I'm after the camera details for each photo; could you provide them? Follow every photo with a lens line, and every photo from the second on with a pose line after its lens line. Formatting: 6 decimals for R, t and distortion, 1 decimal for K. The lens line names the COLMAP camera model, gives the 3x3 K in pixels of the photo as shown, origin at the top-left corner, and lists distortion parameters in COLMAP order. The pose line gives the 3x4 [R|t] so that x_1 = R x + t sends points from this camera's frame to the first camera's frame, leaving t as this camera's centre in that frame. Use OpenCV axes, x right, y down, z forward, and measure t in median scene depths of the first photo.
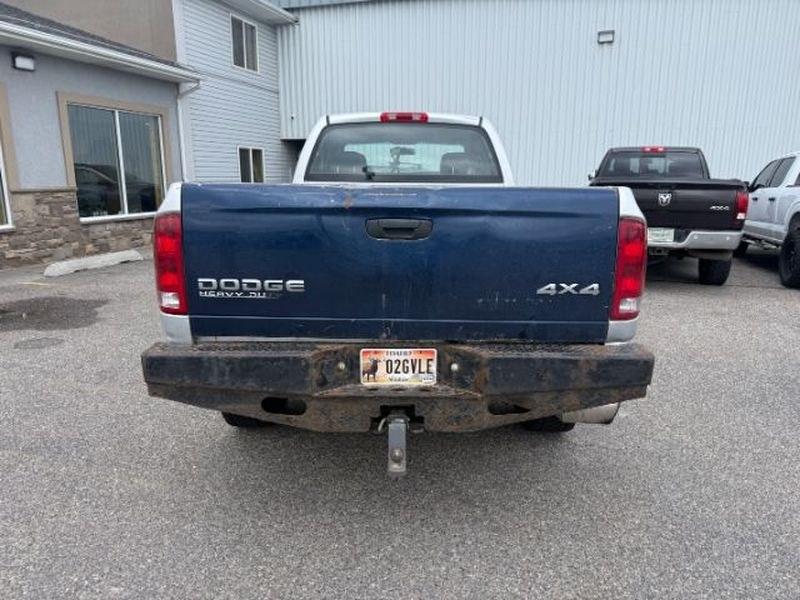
lens RADIAL K [[560.4, 0, 402.6], [0, 560.4, 296.1], [0, 0, 1]] dist [0.046330, -0.056488]
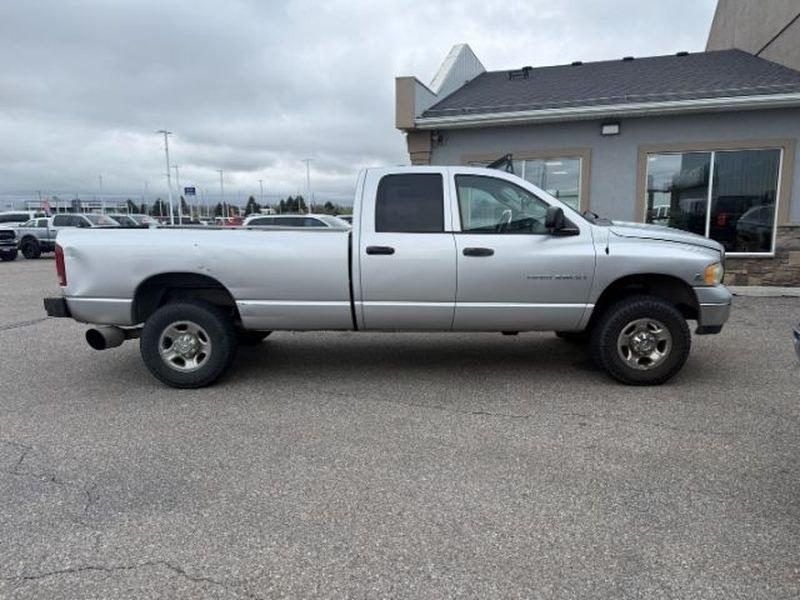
lens RADIAL K [[560.4, 0, 402.6], [0, 560.4, 296.1], [0, 0, 1]] dist [0.046330, -0.056488]
pose [[0.014003, 0.139187, -0.990167, 1.297312], [-0.197289, 0.971182, 0.133728, -0.239103], [0.980245, 0.193477, 0.041059, 1.093402]]
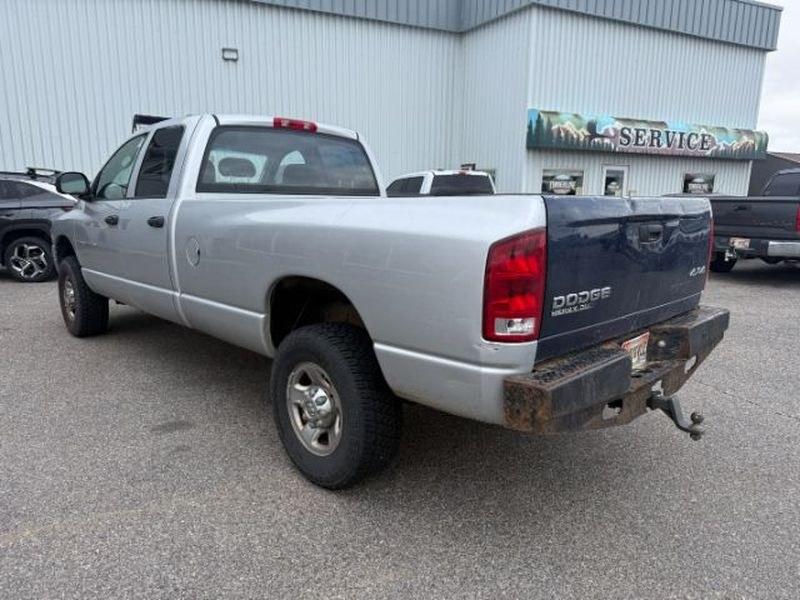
lens RADIAL K [[560.4, 0, 402.6], [0, 560.4, 296.1], [0, 0, 1]] dist [0.046330, -0.056488]
pose [[0.708820, -0.122330, 0.694701, -0.556638], [0.137681, 0.989899, 0.033832, -0.046700], [-0.691822, 0.071666, 0.718503, 0.235020]]
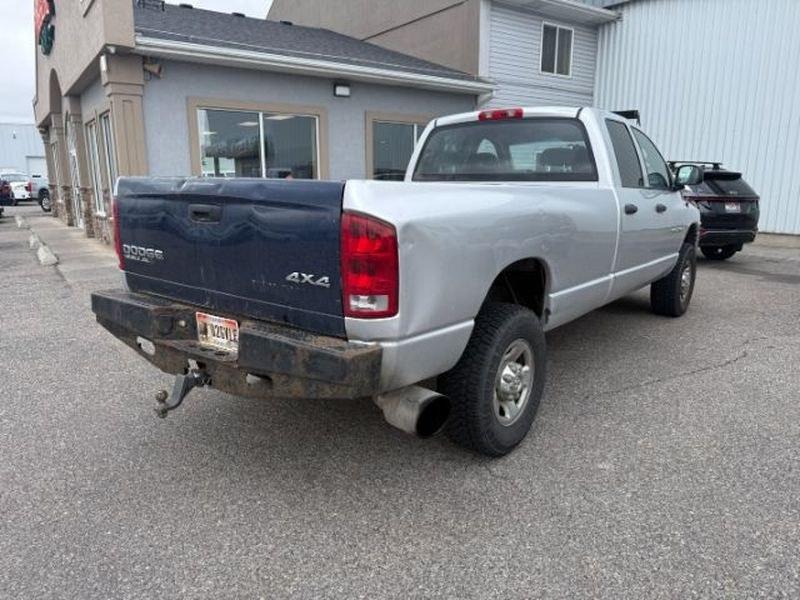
lens RADIAL K [[560.4, 0, 402.6], [0, 560.4, 296.1], [0, 0, 1]] dist [0.046330, -0.056488]
pose [[0.802456, 0.120286, -0.584462, 0.478595], [-0.125774, 0.991562, 0.031384, -0.016455], [0.583306, 0.048325, 0.810814, 0.129534]]
